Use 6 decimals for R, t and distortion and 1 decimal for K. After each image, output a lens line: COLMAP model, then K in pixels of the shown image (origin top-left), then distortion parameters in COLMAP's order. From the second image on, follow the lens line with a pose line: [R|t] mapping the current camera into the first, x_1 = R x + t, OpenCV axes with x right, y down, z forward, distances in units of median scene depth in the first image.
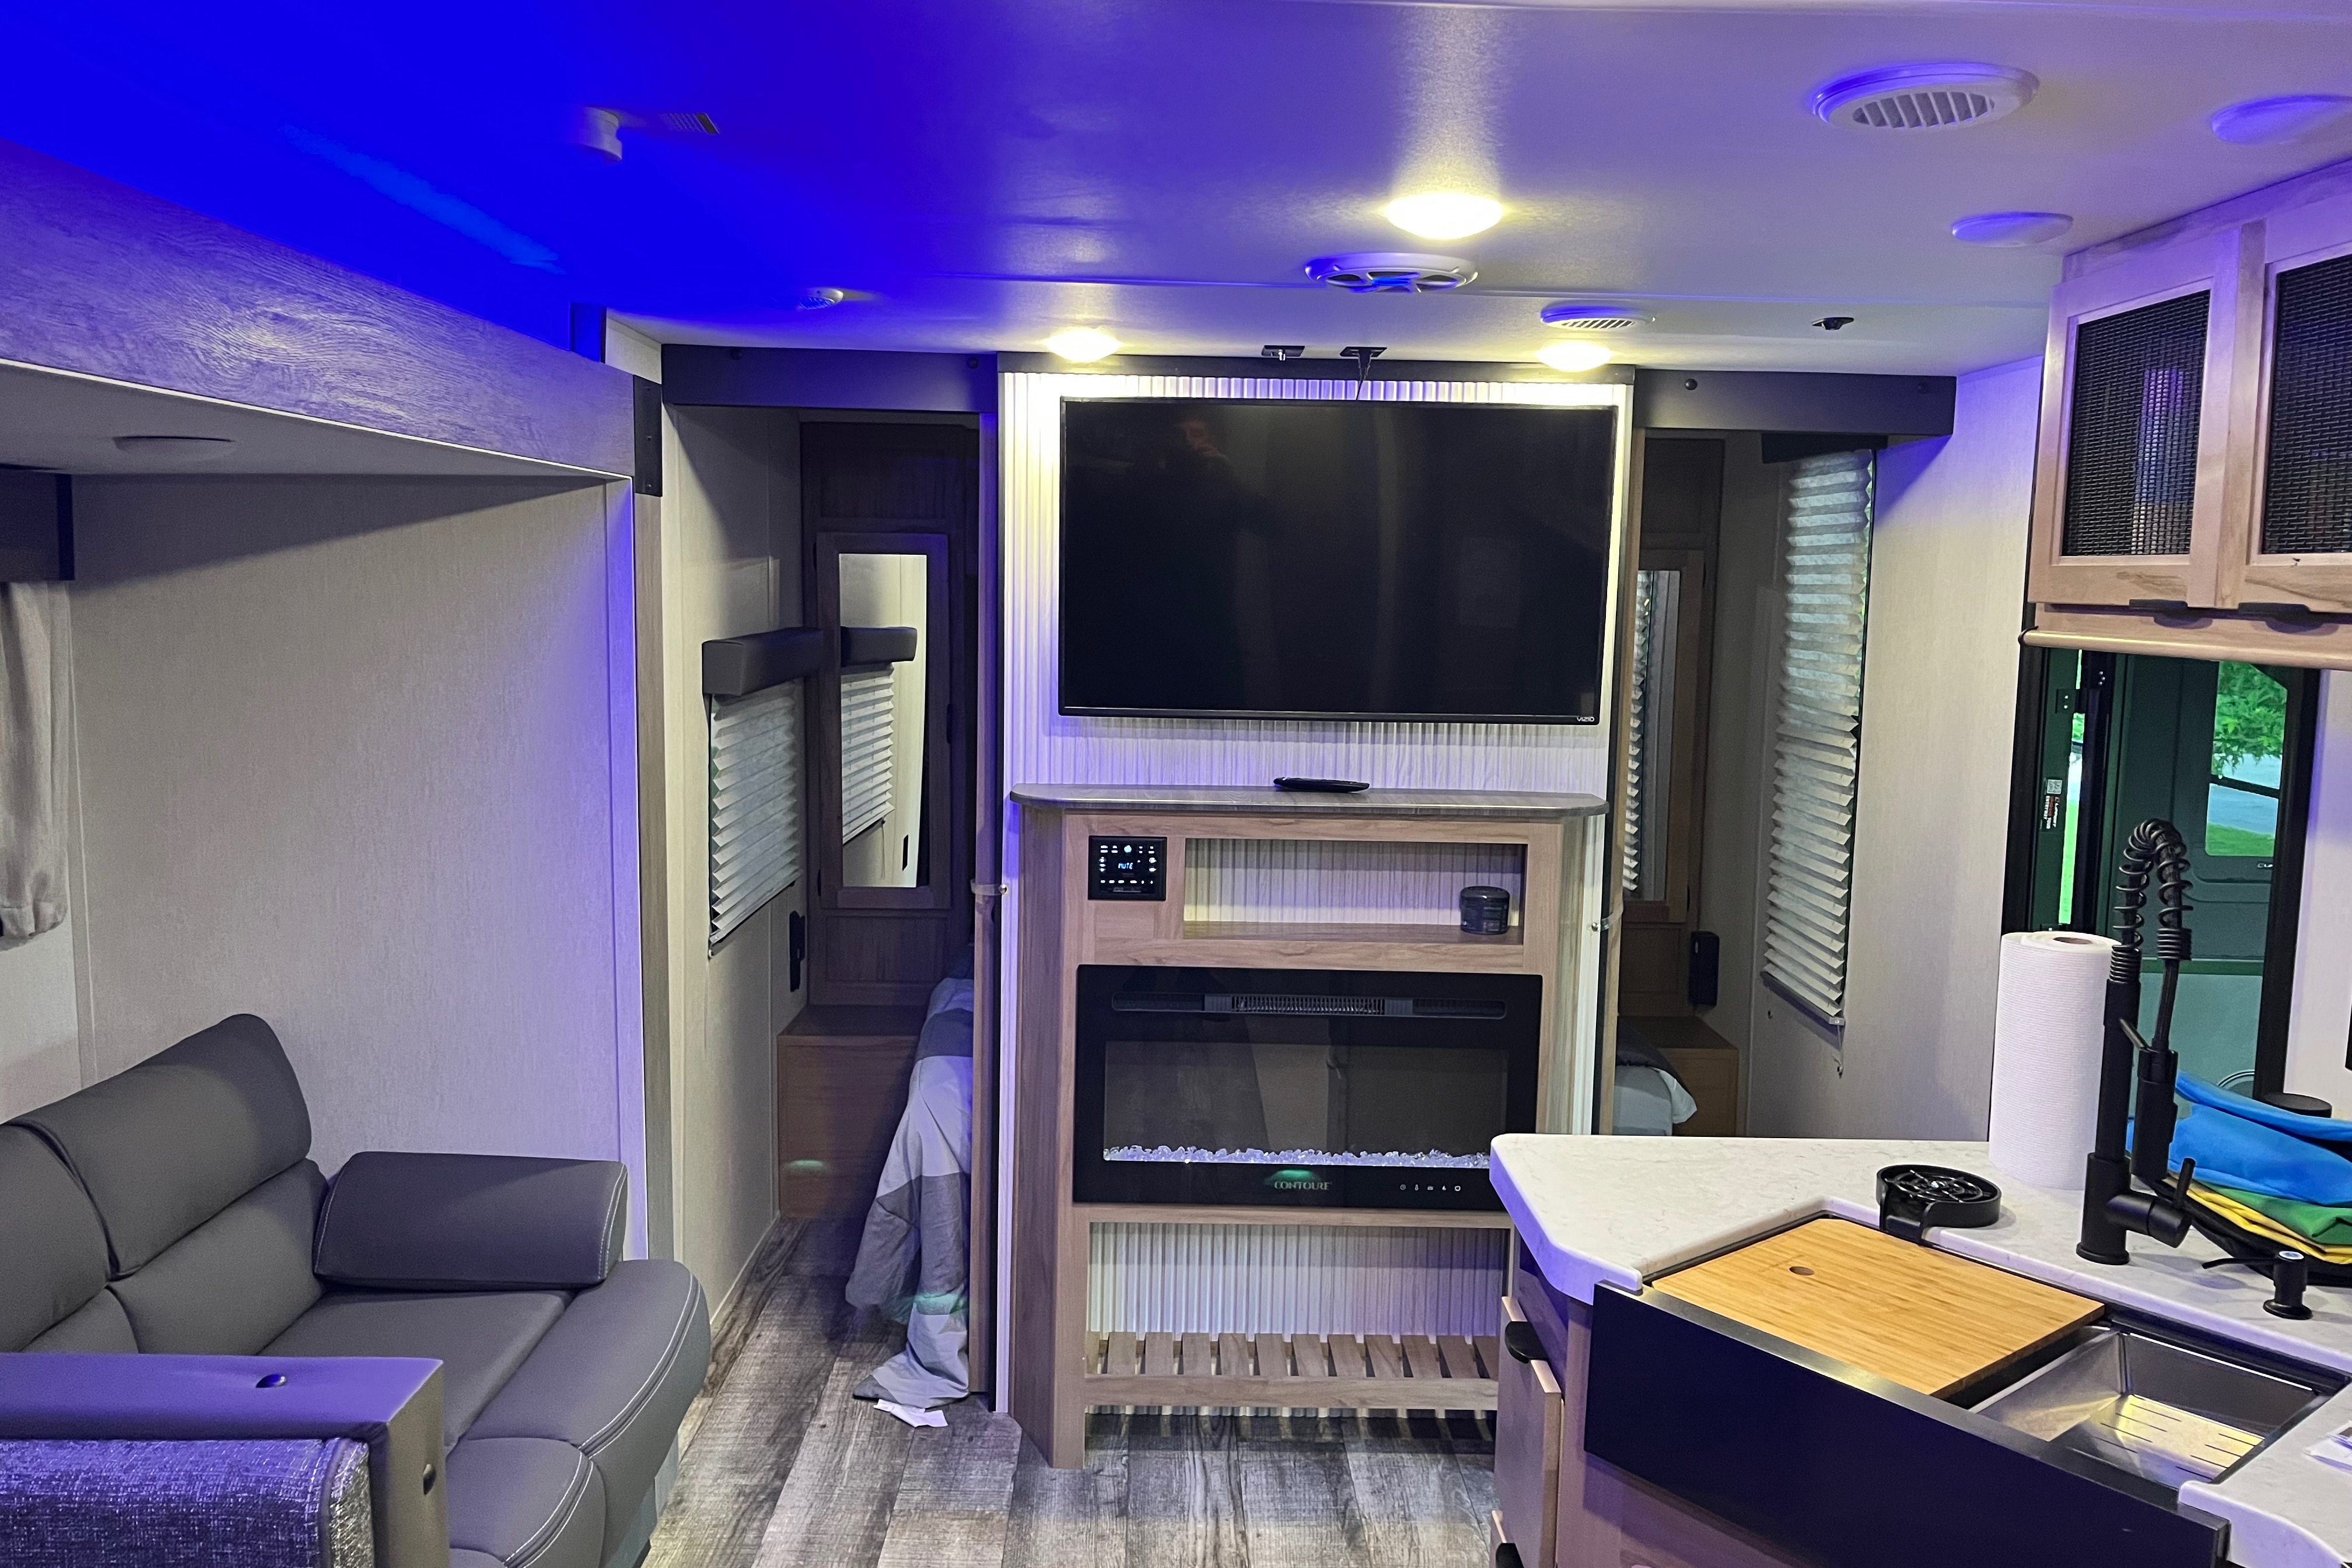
lens RADIAL K [[1701.1, 0, 1176.0], [0, 1701.1, 784.0], [0, 0, 1]] dist [0.046881, -0.066208]
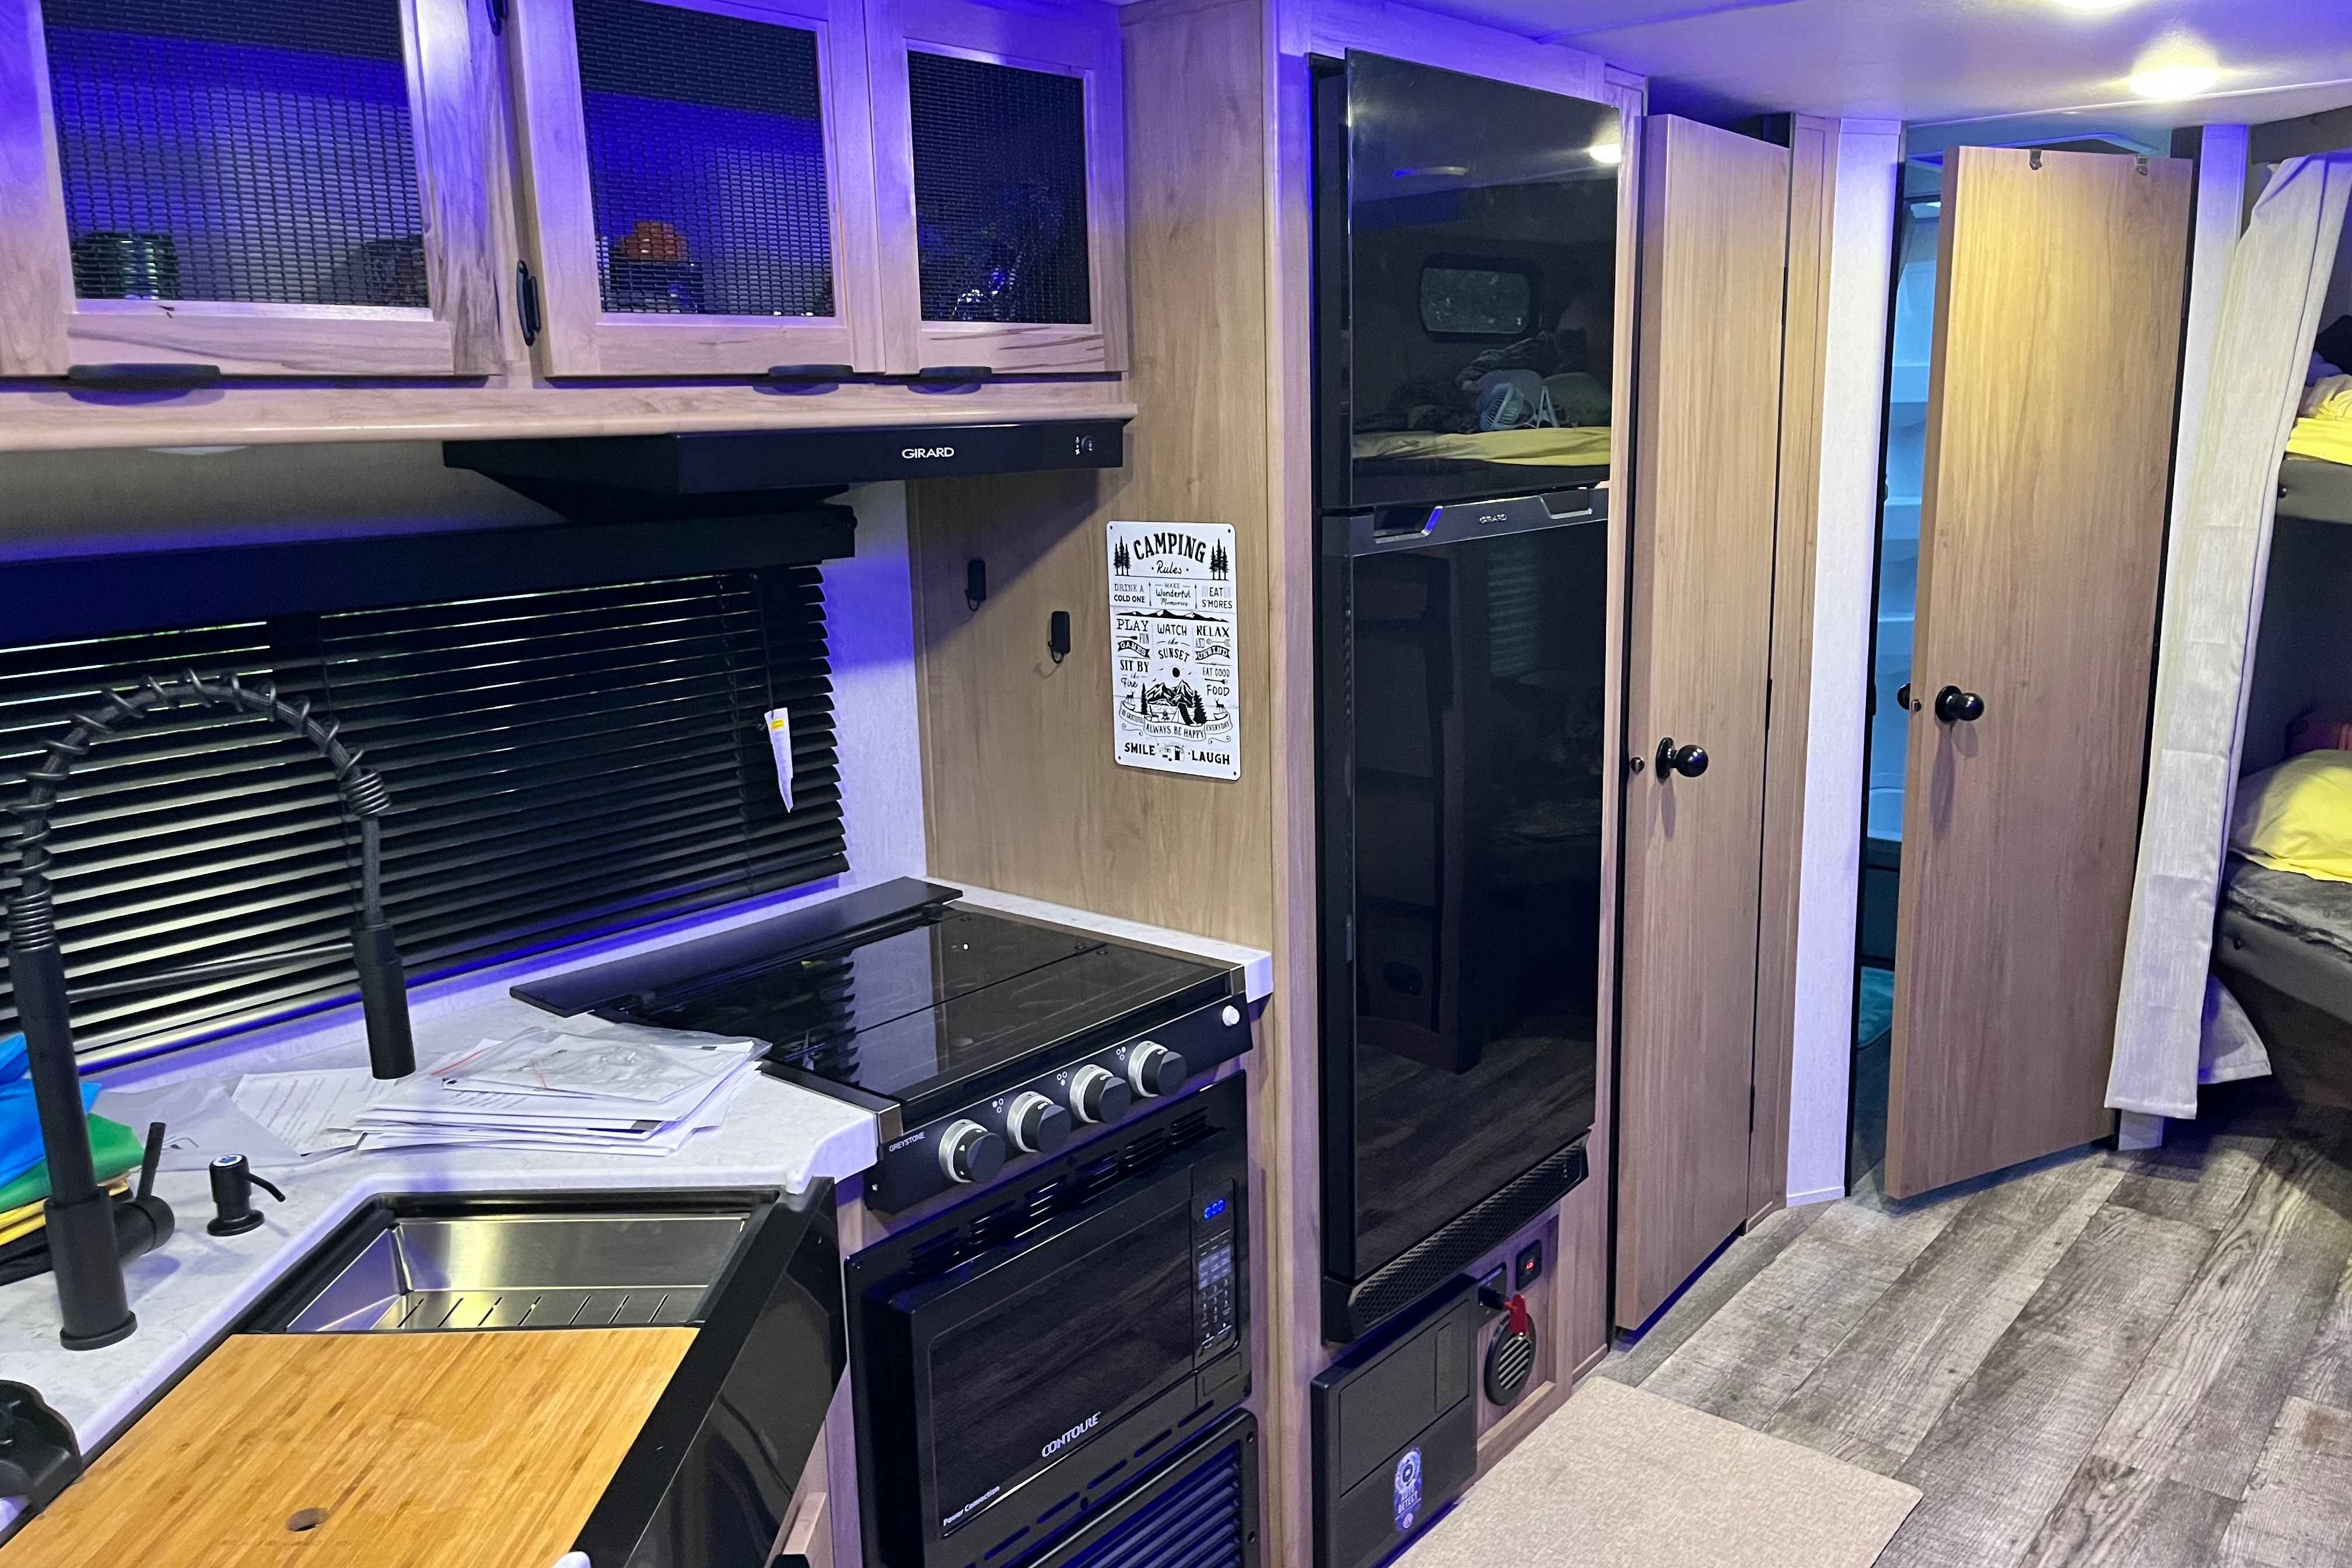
lens RADIAL K [[1701.1, 0, 1176.0], [0, 1701.1, 784.0], [0, 0, 1]] dist [0.046881, -0.066208]
pose [[-0.733054, -0.174465, 0.657414, -0.462418], [0.076863, 0.939104, 0.334927, -0.235314], [-0.675814, 0.296050, -0.675004, 1.868043]]
